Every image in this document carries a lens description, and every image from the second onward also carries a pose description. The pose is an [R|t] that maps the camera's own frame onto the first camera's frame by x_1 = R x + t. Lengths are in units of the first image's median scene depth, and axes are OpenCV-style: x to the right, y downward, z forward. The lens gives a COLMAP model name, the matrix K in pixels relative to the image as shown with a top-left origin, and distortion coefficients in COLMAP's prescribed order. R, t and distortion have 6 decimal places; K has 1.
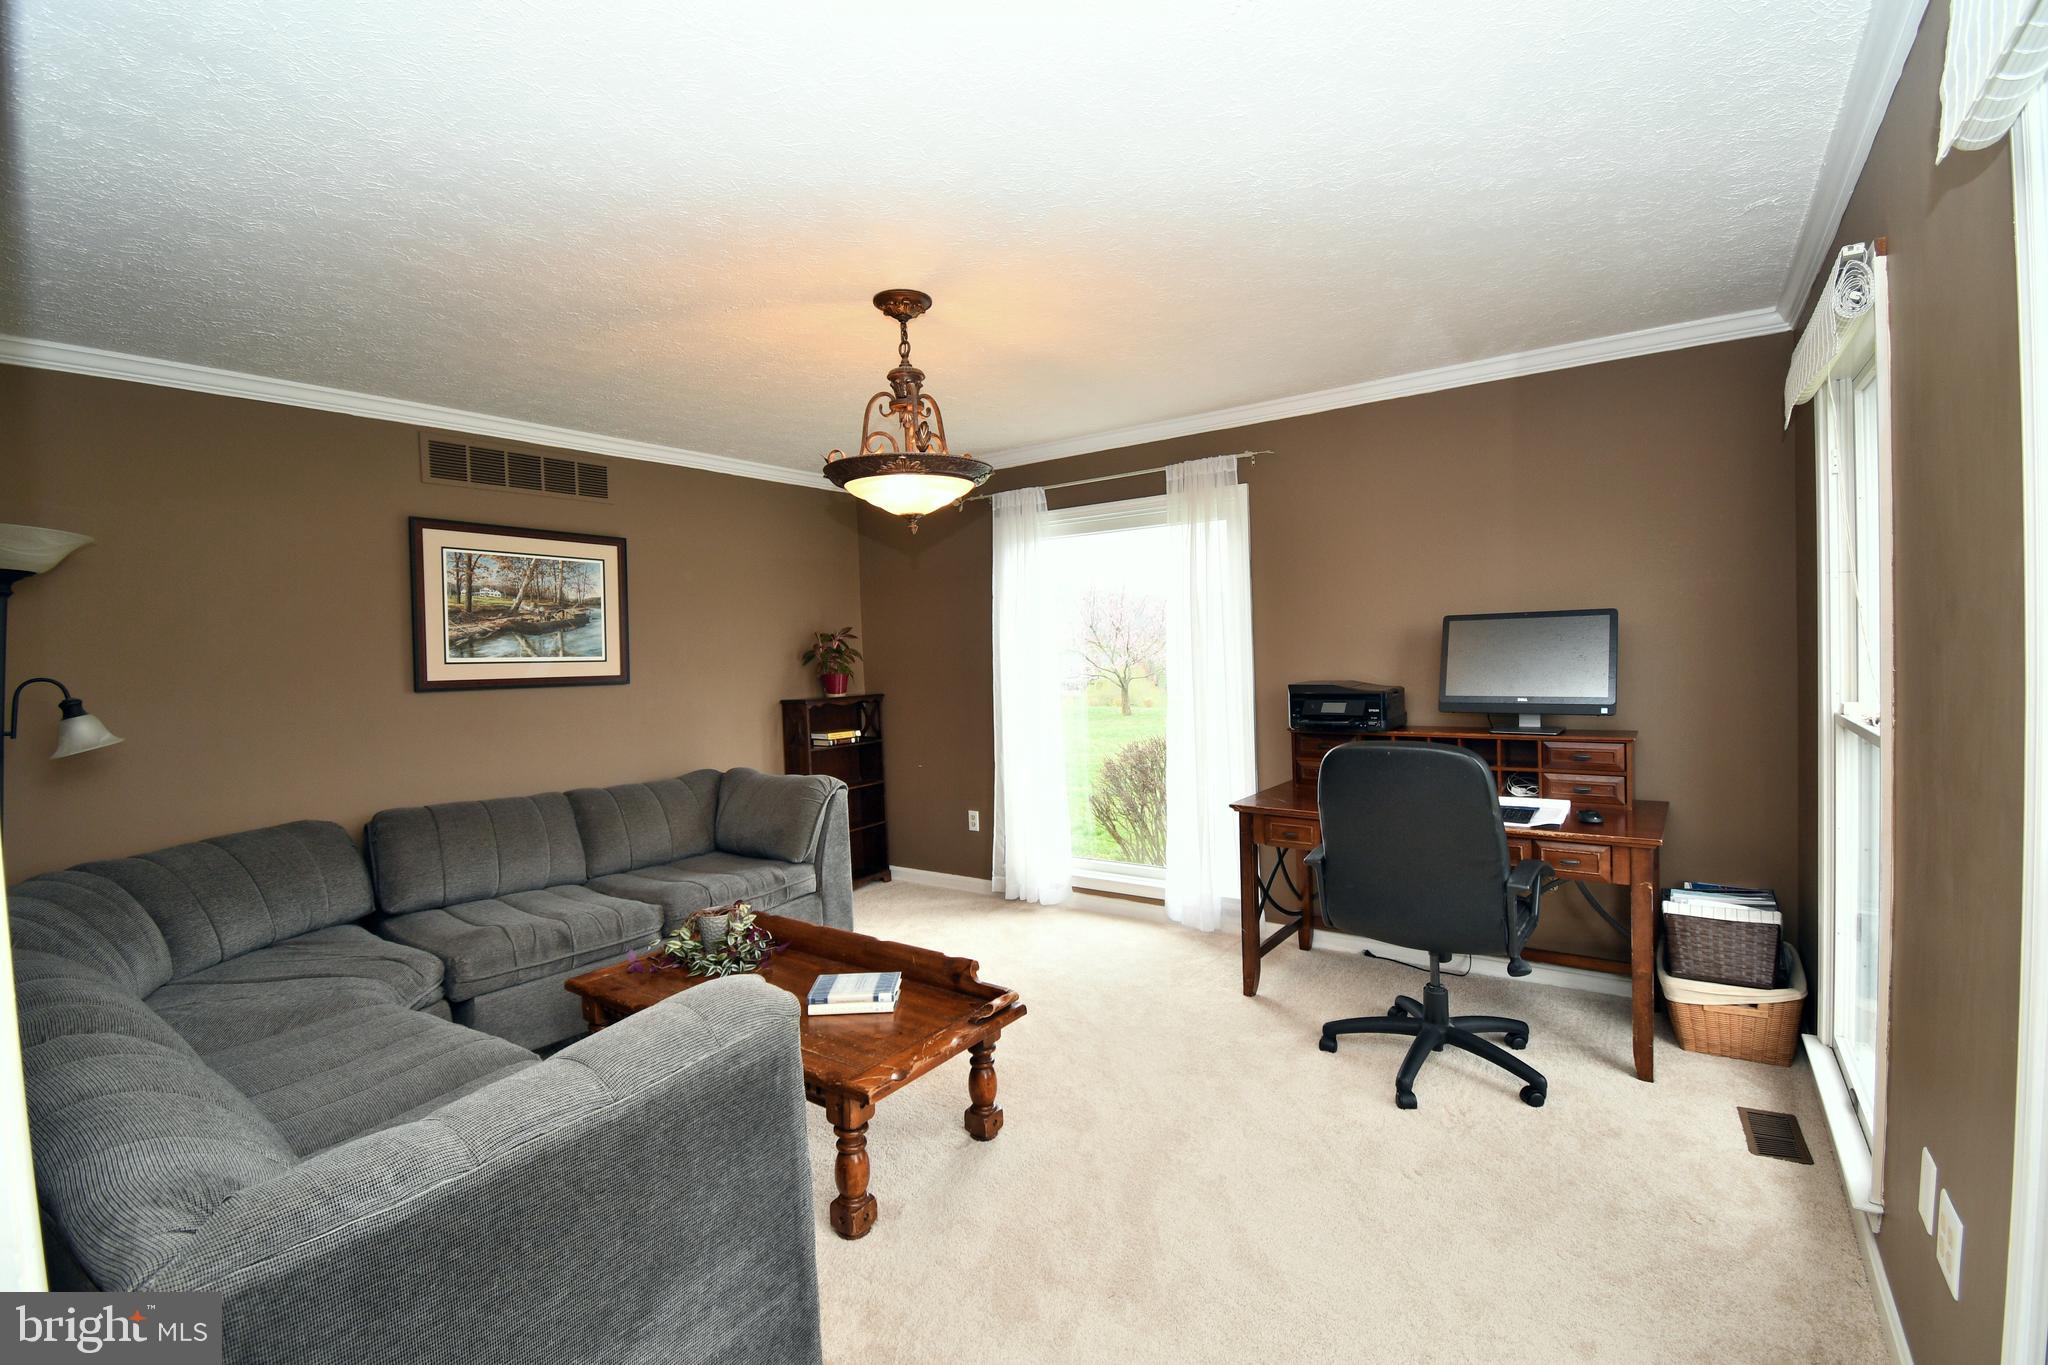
lens RADIAL K [[907.4, 0, 1022.3], [0, 907.4, 677.5], [0, 0, 1]] dist [0.008237, -0.005080]
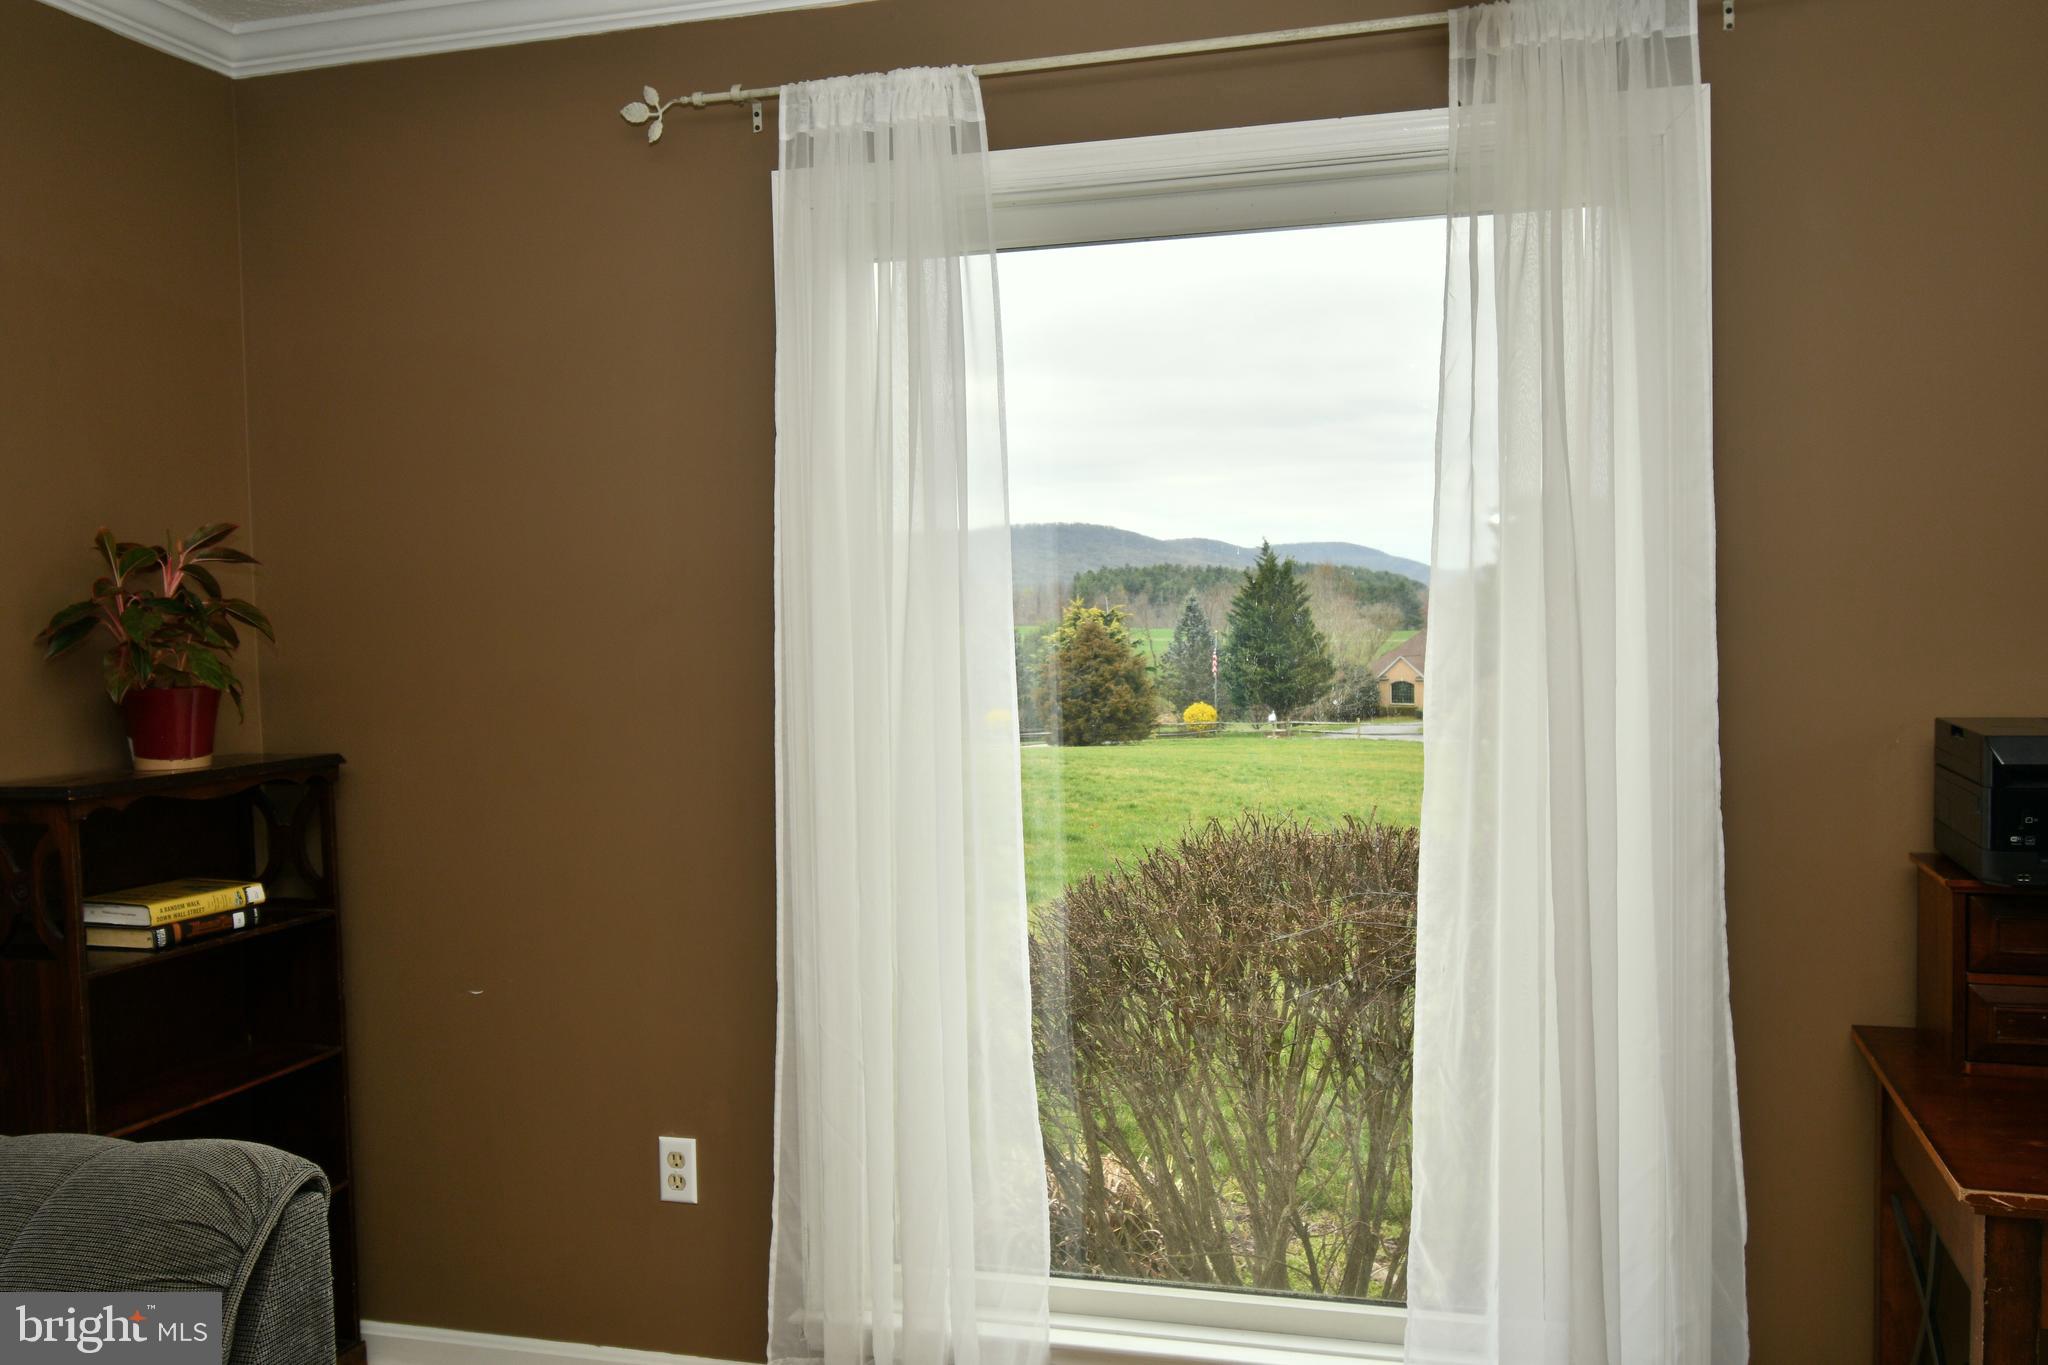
lens RADIAL K [[1710.3, 0, 1023.8], [0, 1710.3, 680.3], [0, 0, 1]] dist [-0.005134, -0.001626]
pose [[0.943794, 0.001526, 0.330530, -0.209343], [-0.000486, 0.999995, -0.003228, -0.007683], [-0.330533, 0.002886, 0.943790, 0.653561]]
